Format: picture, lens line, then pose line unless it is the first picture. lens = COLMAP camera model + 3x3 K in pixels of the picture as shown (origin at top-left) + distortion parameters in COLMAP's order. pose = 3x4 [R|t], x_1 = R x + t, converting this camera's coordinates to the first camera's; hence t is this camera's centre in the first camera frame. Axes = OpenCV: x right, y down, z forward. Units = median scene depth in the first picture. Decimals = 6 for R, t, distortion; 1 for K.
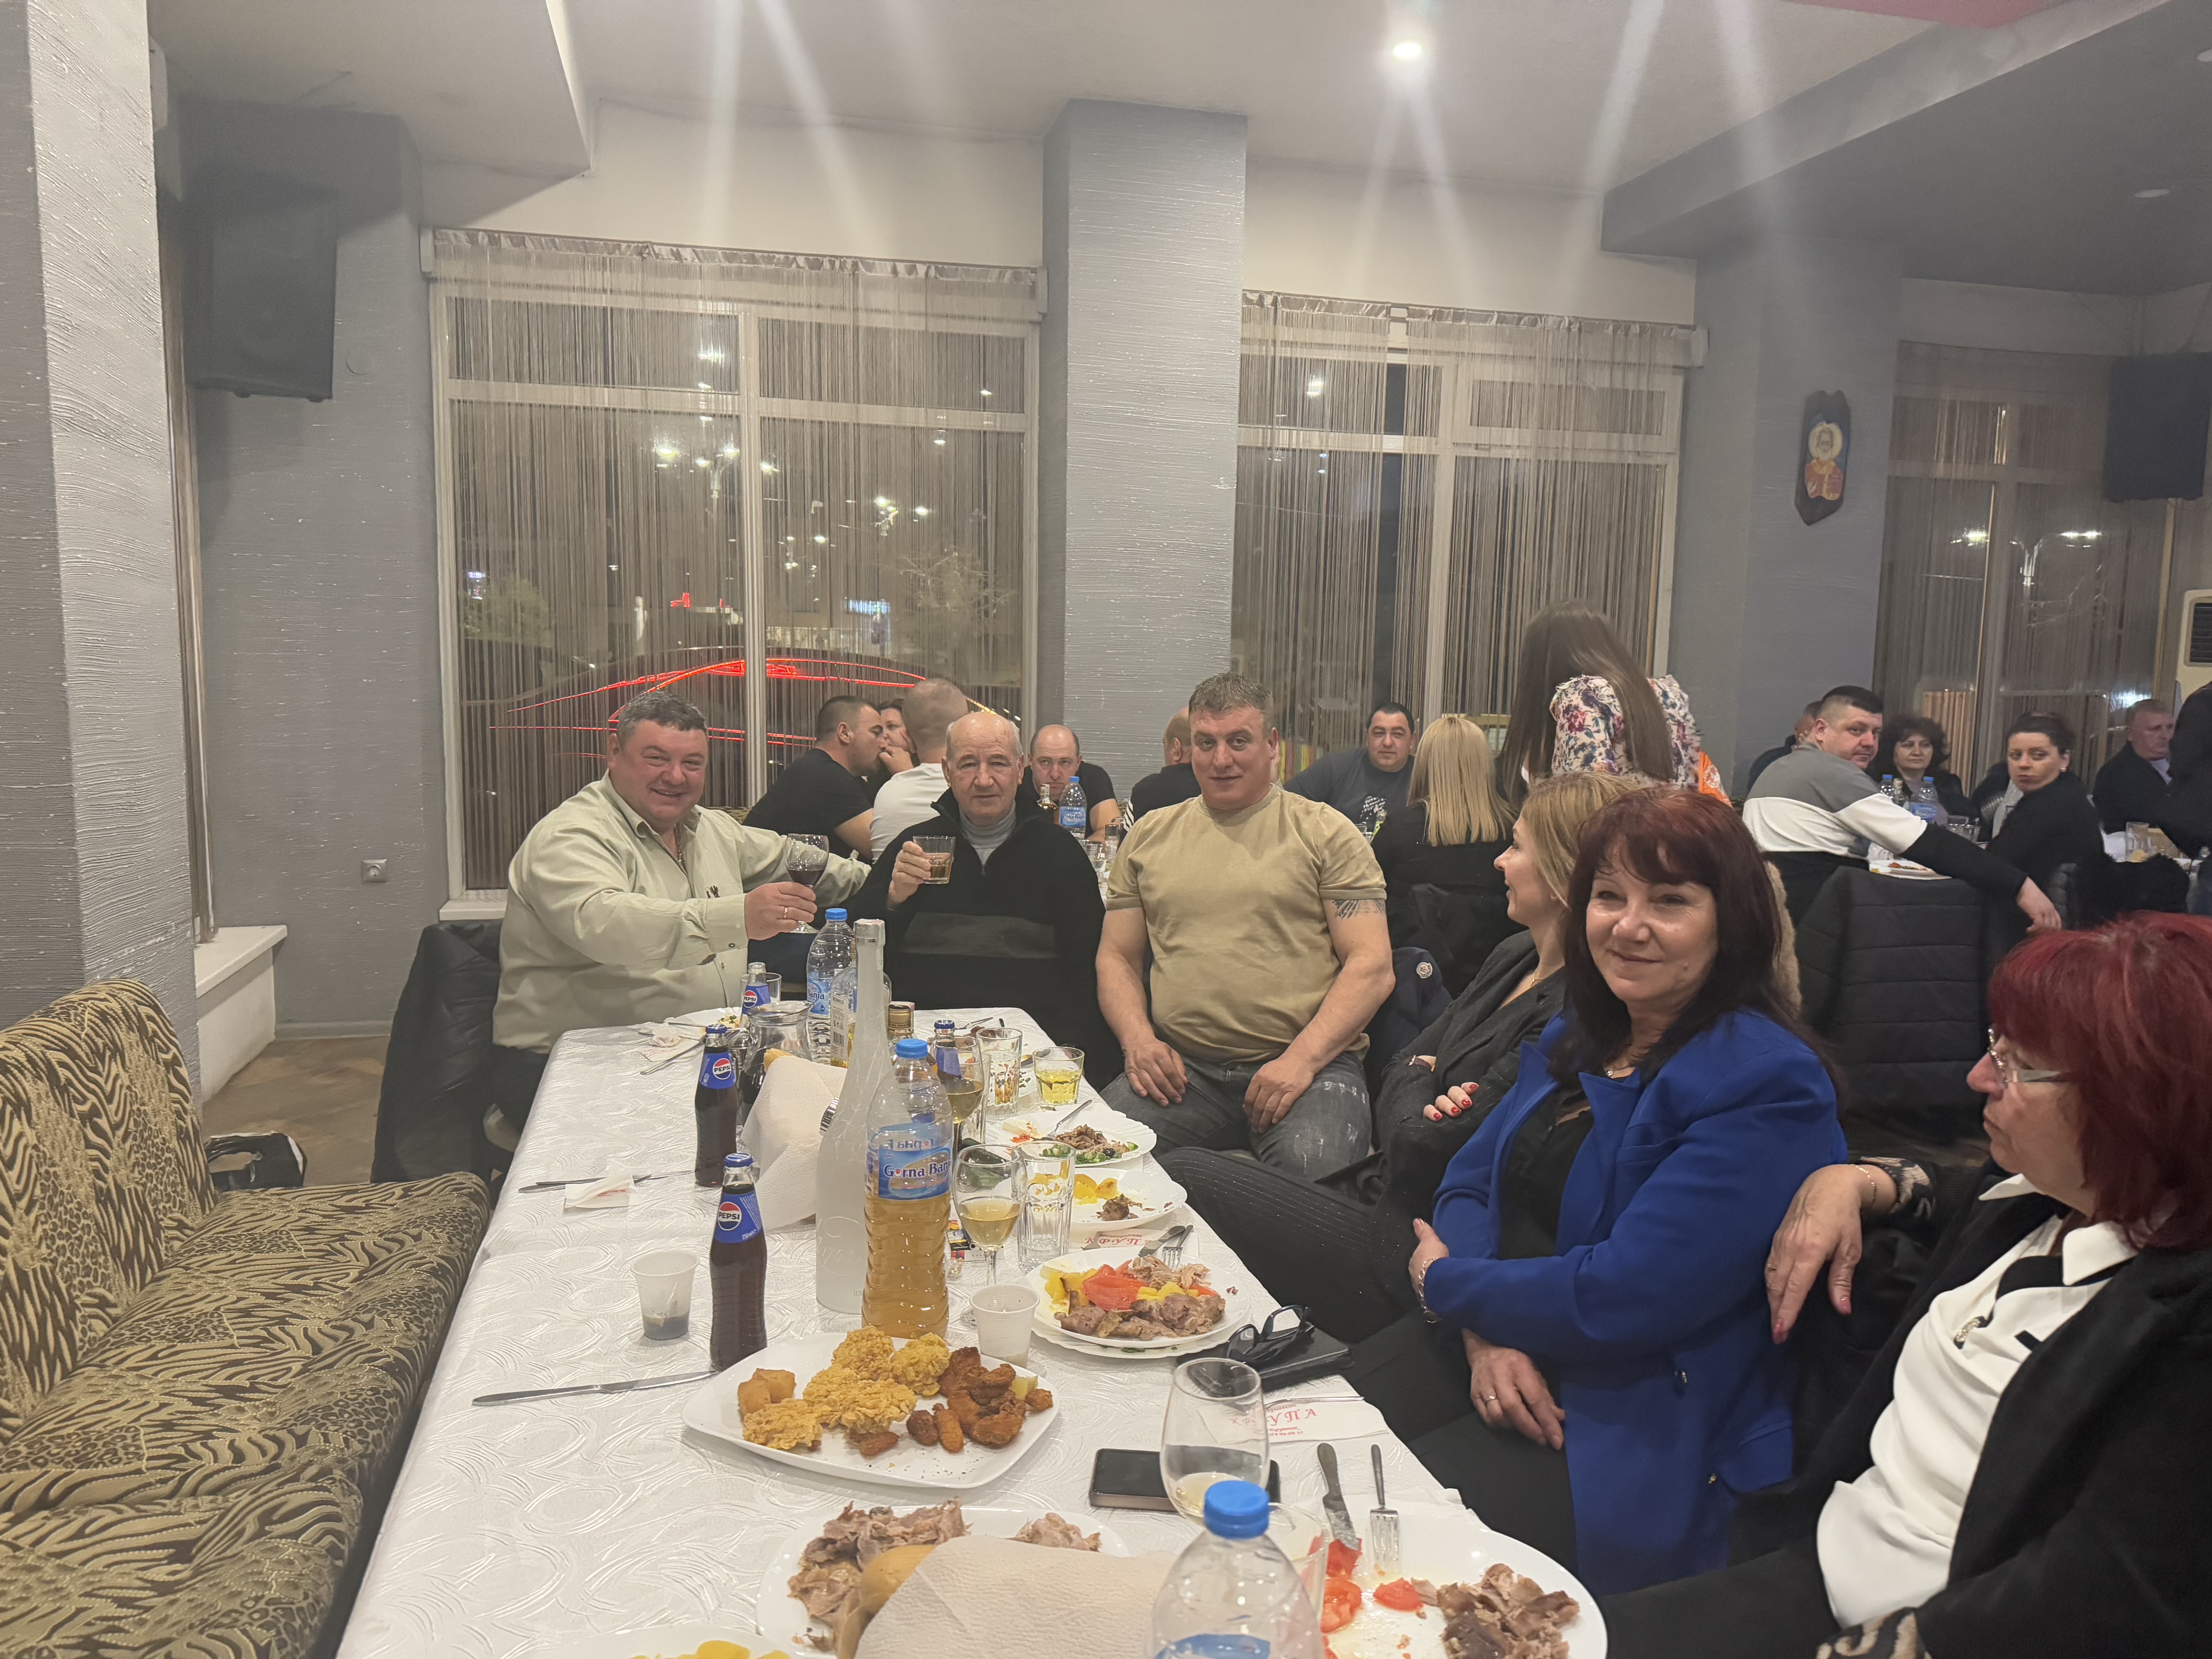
lens RADIAL K [[1558.8, 0, 1102.6], [0, 1558.8, 843.4], [0, 0, 1]] dist [0.035608, -0.041944]
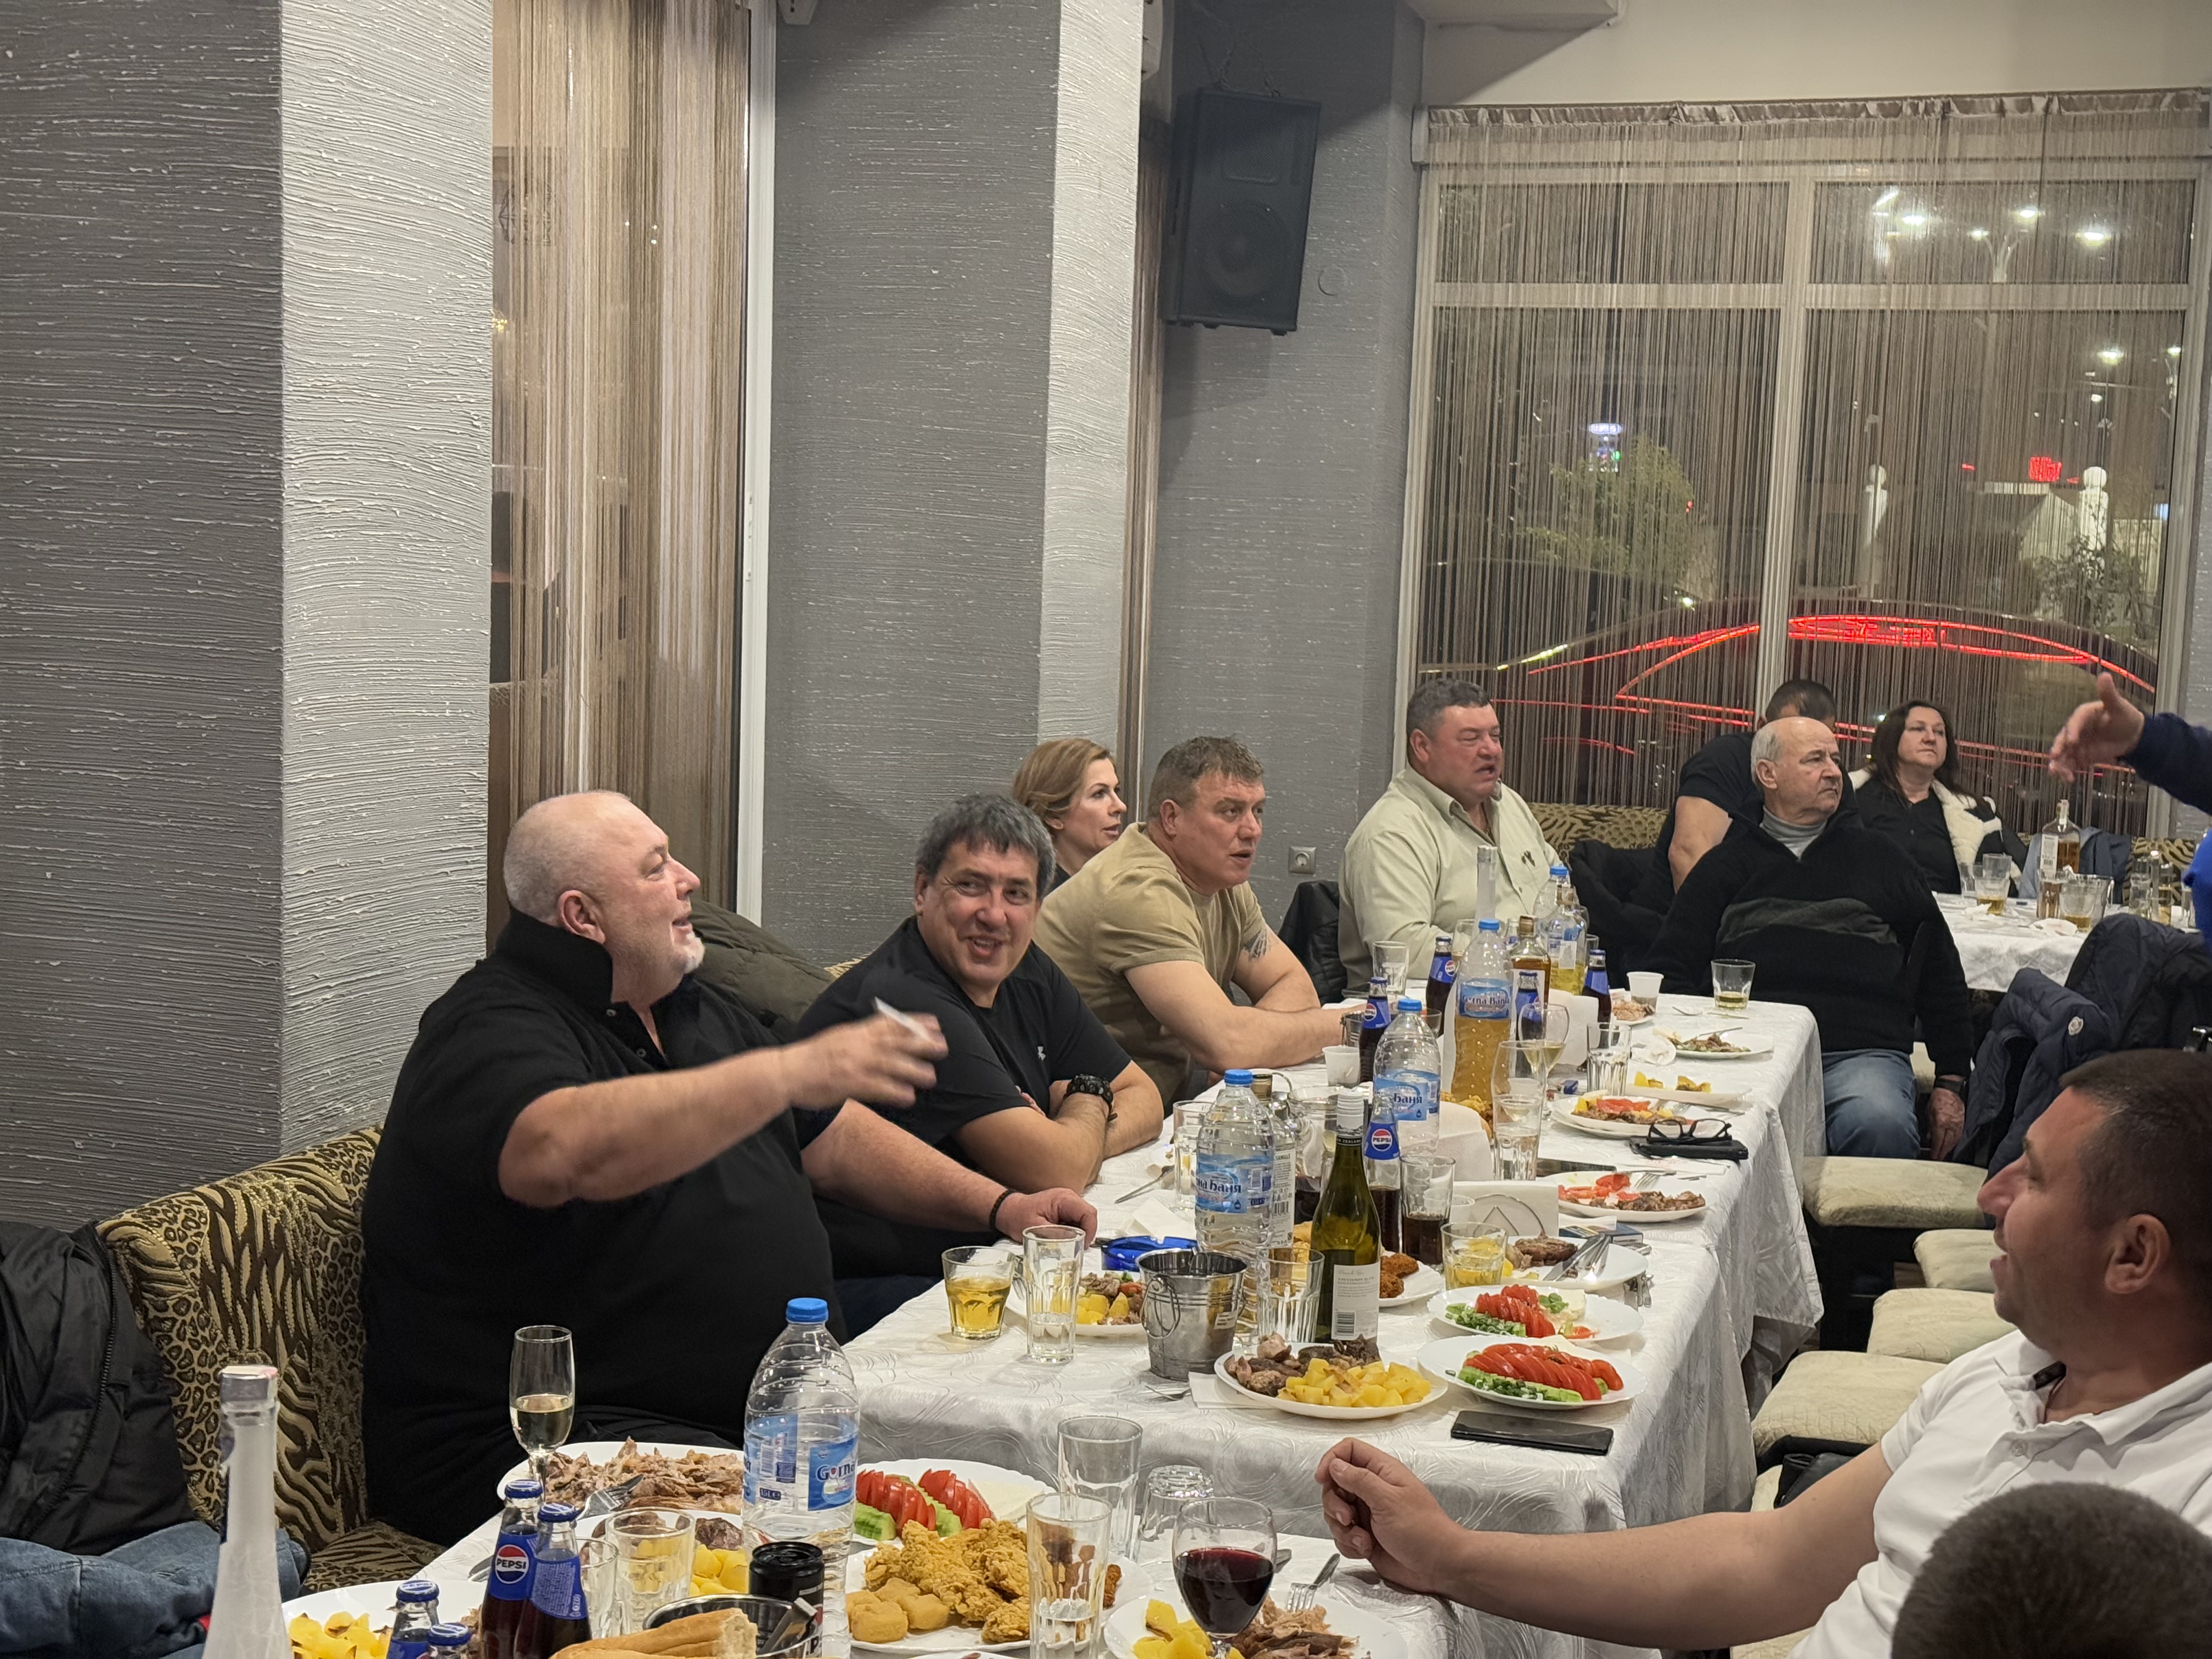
lens RADIAL K [[3118.1, 0, 1023.0], [0, 3118.1, 880.3], [0, 0, 1]] dist [0.049369, 0.000000]
pose [[0.842288, 0.073518, -0.533991, 0.302055], [-0.082856, 0.996540, 0.006508, 0.028082], [0.532622, 0.038763, 0.845465, -0.497039]]
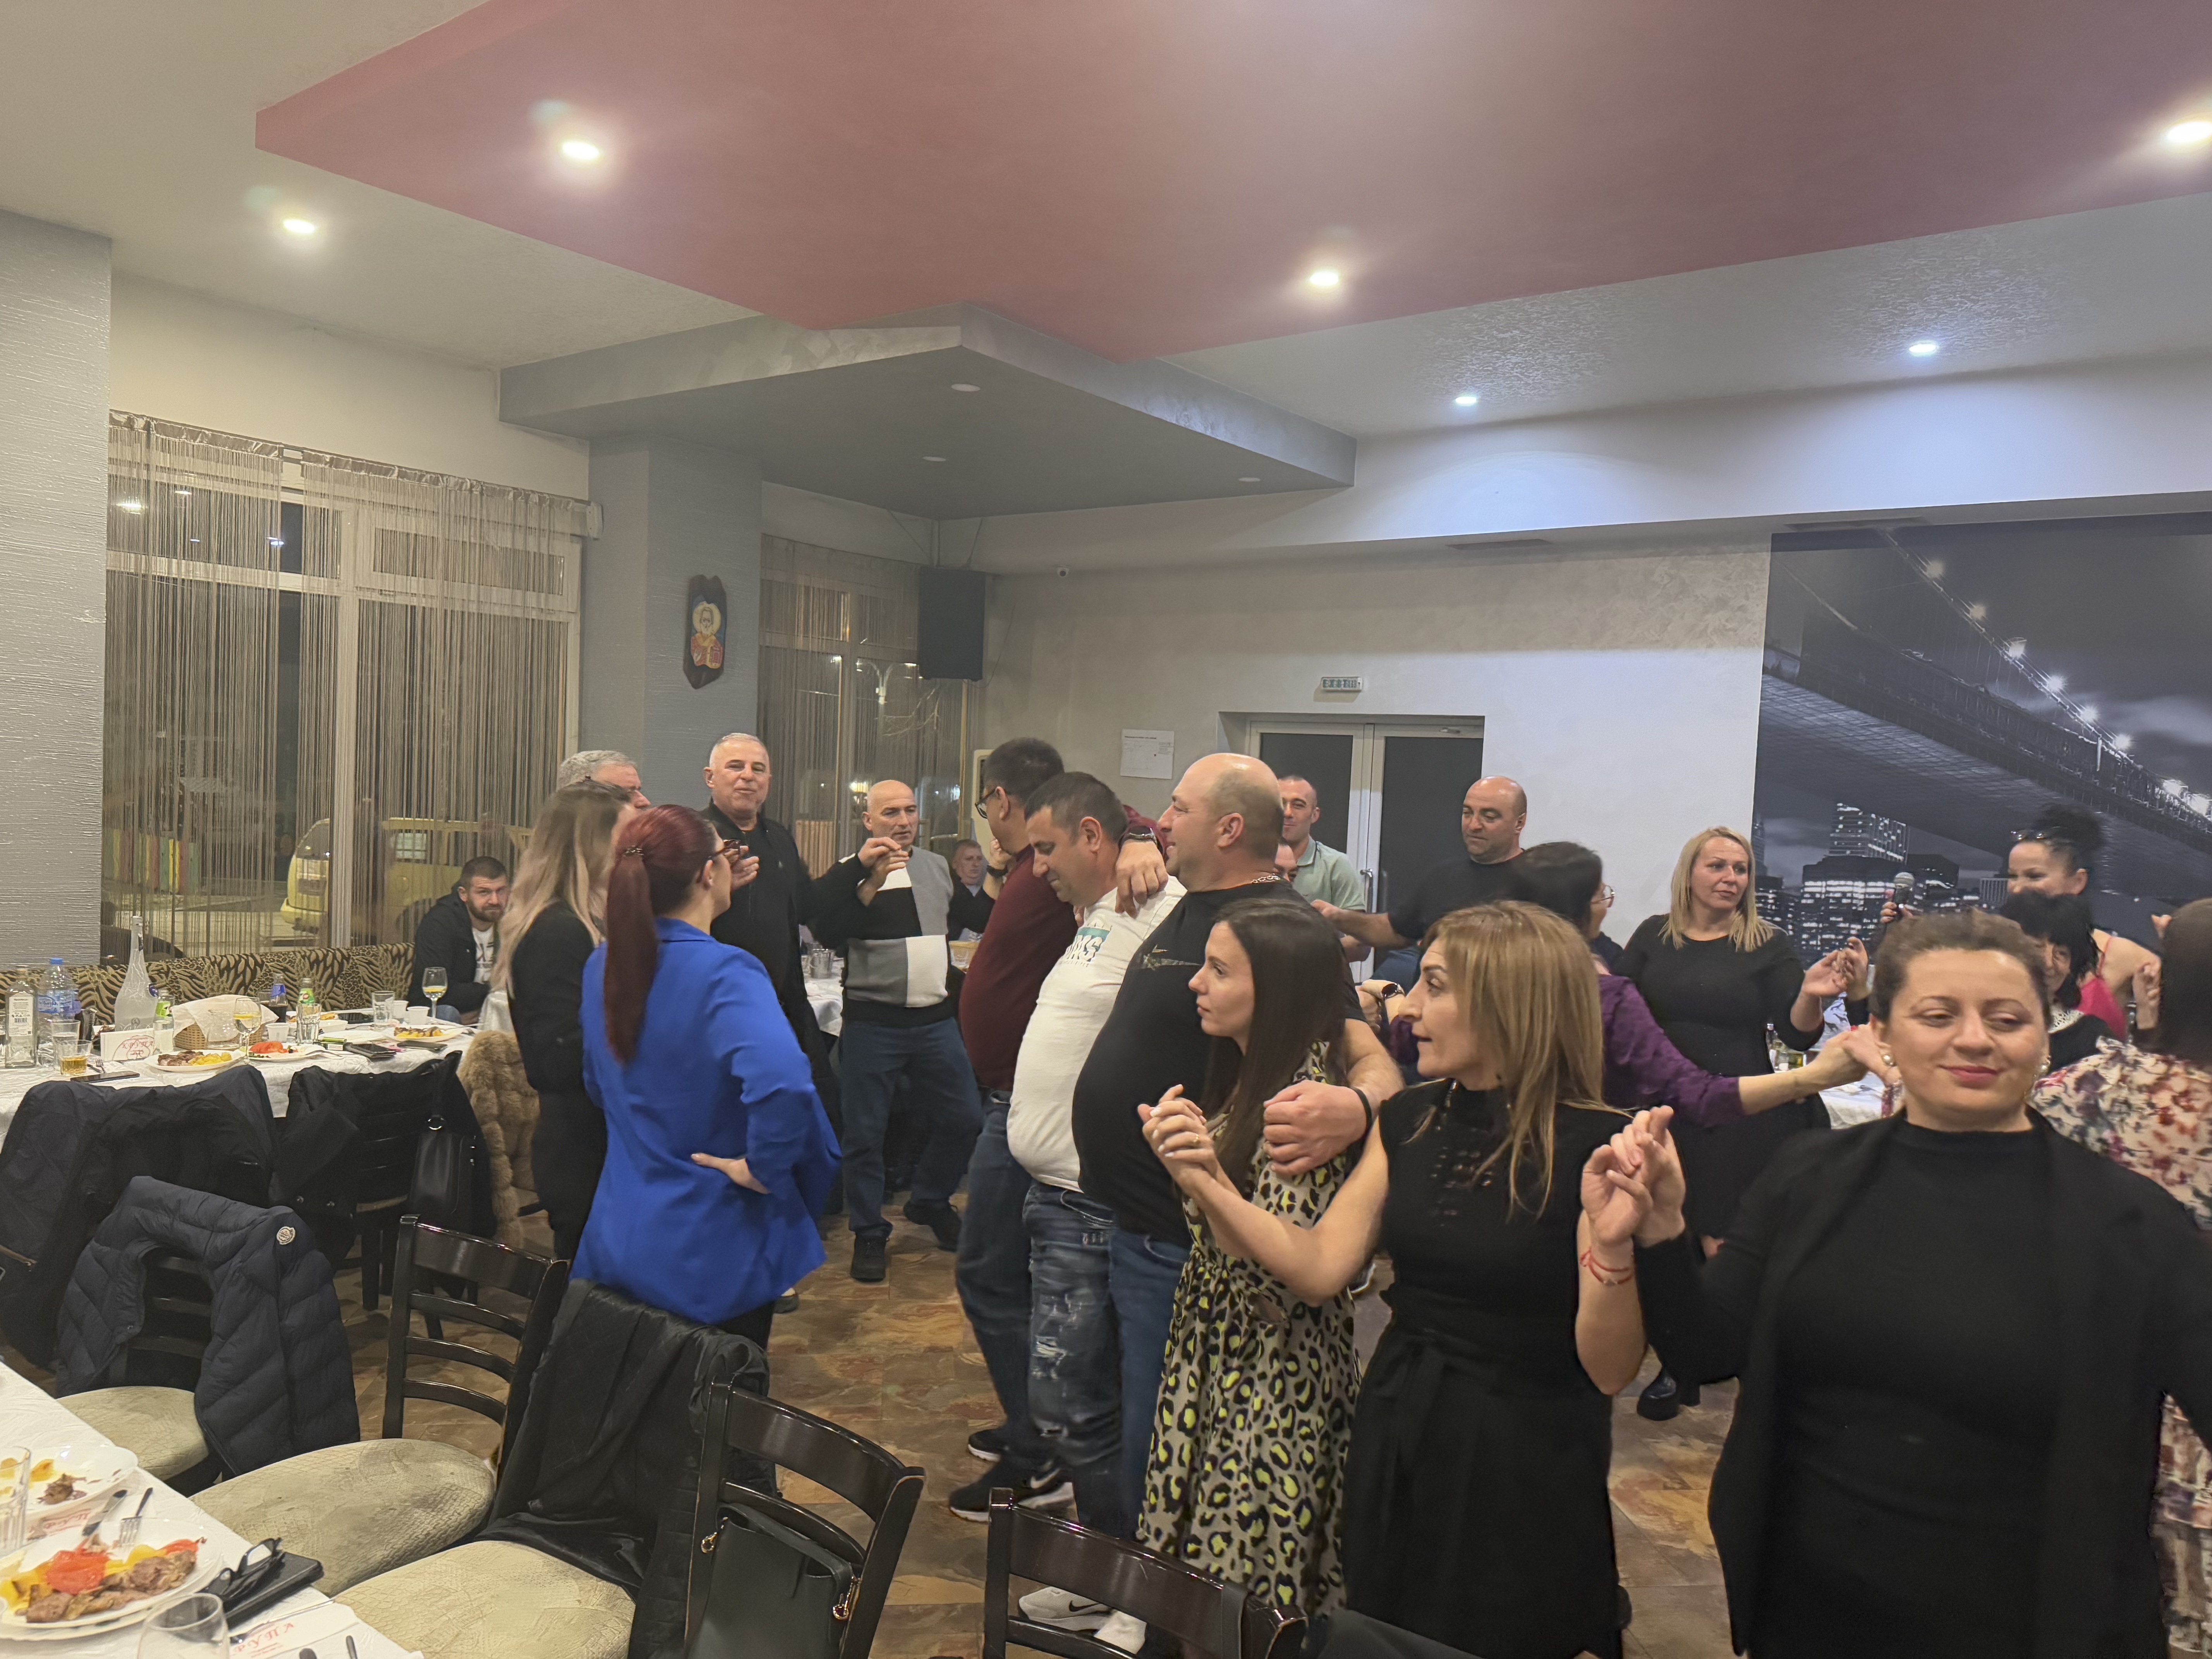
lens RADIAL K [[1558.8, 0, 1110.8], [0, 1558.8, 836.3], [0, 0, 1]] dist [0.035608, -0.041944]
pose [[0.783081, -0.010865, 0.621824, -0.028170], [0.043163, 0.998386, -0.036911, -0.042935], [-0.620420, 0.055744, 0.782286, -0.092356]]
